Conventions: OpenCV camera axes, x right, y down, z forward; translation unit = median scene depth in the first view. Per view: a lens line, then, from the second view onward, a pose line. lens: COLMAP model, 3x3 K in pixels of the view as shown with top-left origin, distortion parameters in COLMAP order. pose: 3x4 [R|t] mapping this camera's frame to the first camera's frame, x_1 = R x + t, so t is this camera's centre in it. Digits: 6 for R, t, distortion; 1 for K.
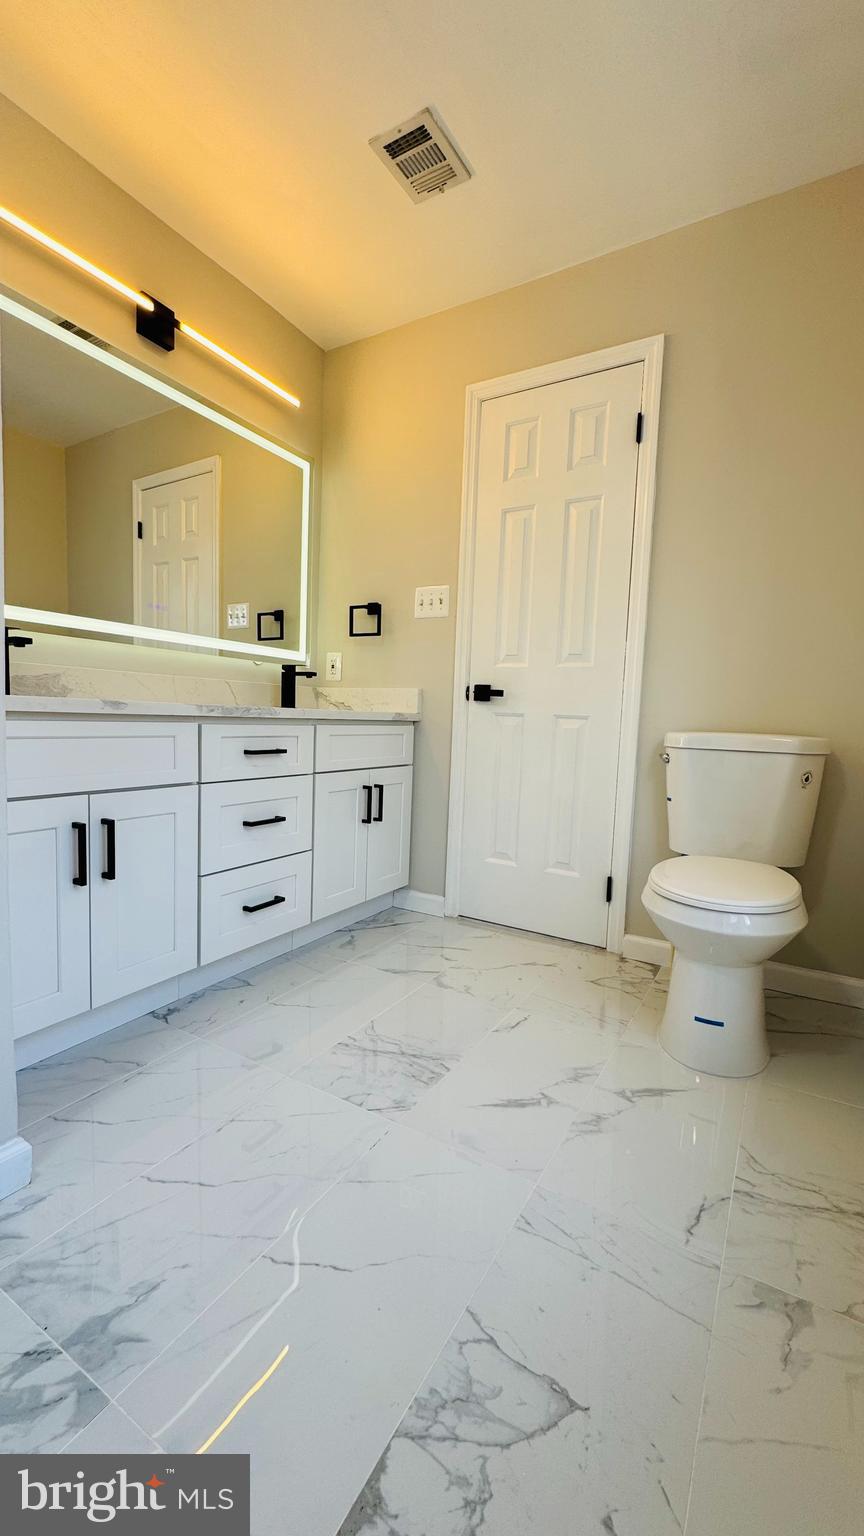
lens RADIAL K [[611.6, 0, 439.9], [0, 611.6, 767.7], [0, 0, 1]] dist [-0.001997, -0.000224]
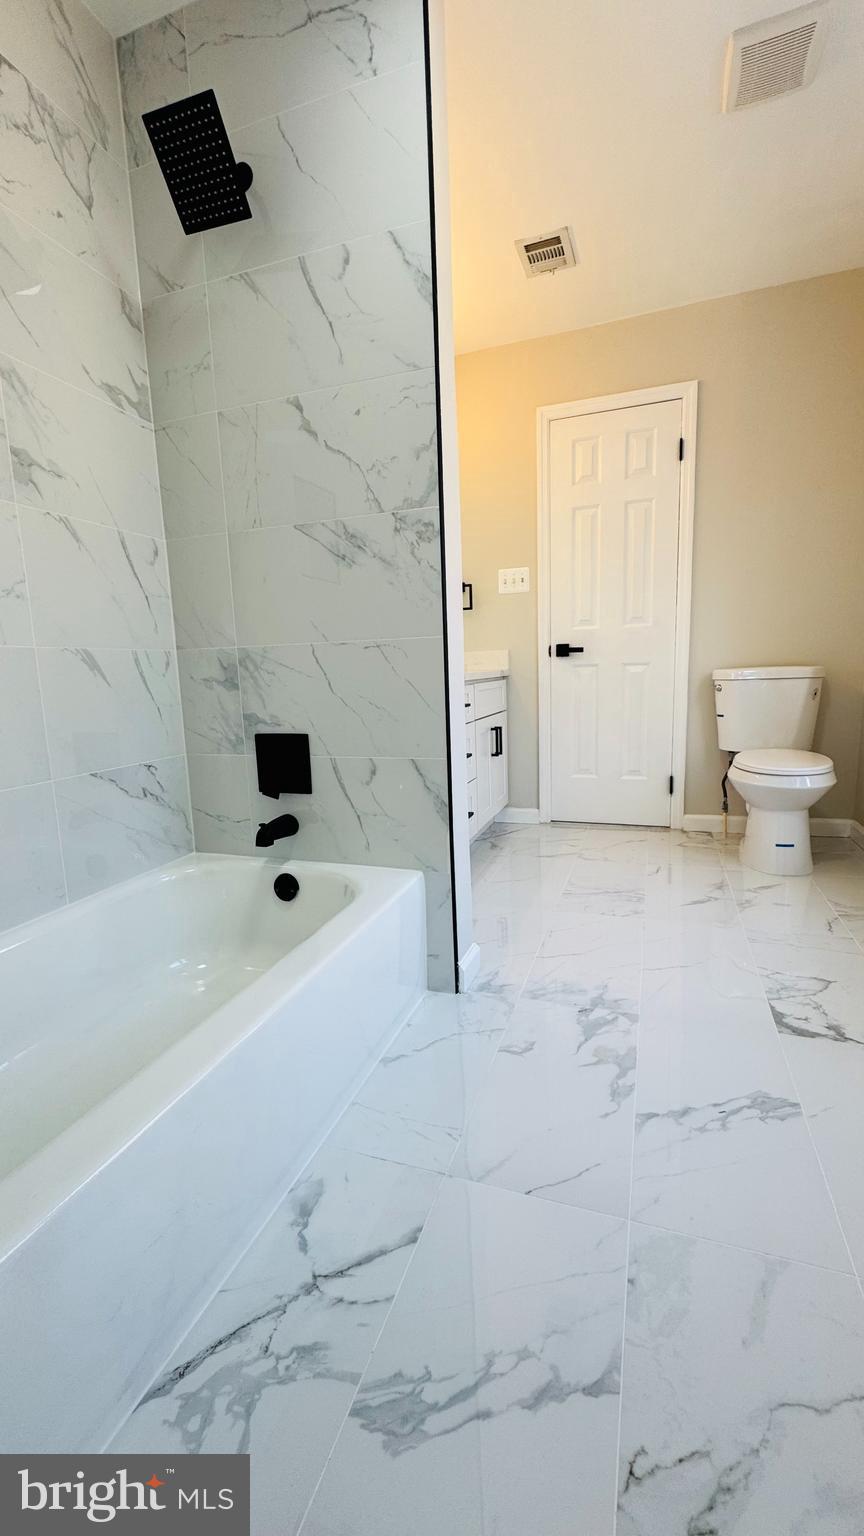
lens RADIAL K [[611.6, 0, 439.9], [0, 611.6, 767.7], [0, 0, 1]] dist [-0.001997, -0.000224]
pose [[0.978826, -0.102186, 0.177361, -0.498431], [0.088031, 0.992403, 0.085941, -0.009100], [-0.184795, -0.068508, 0.980386, -0.285150]]
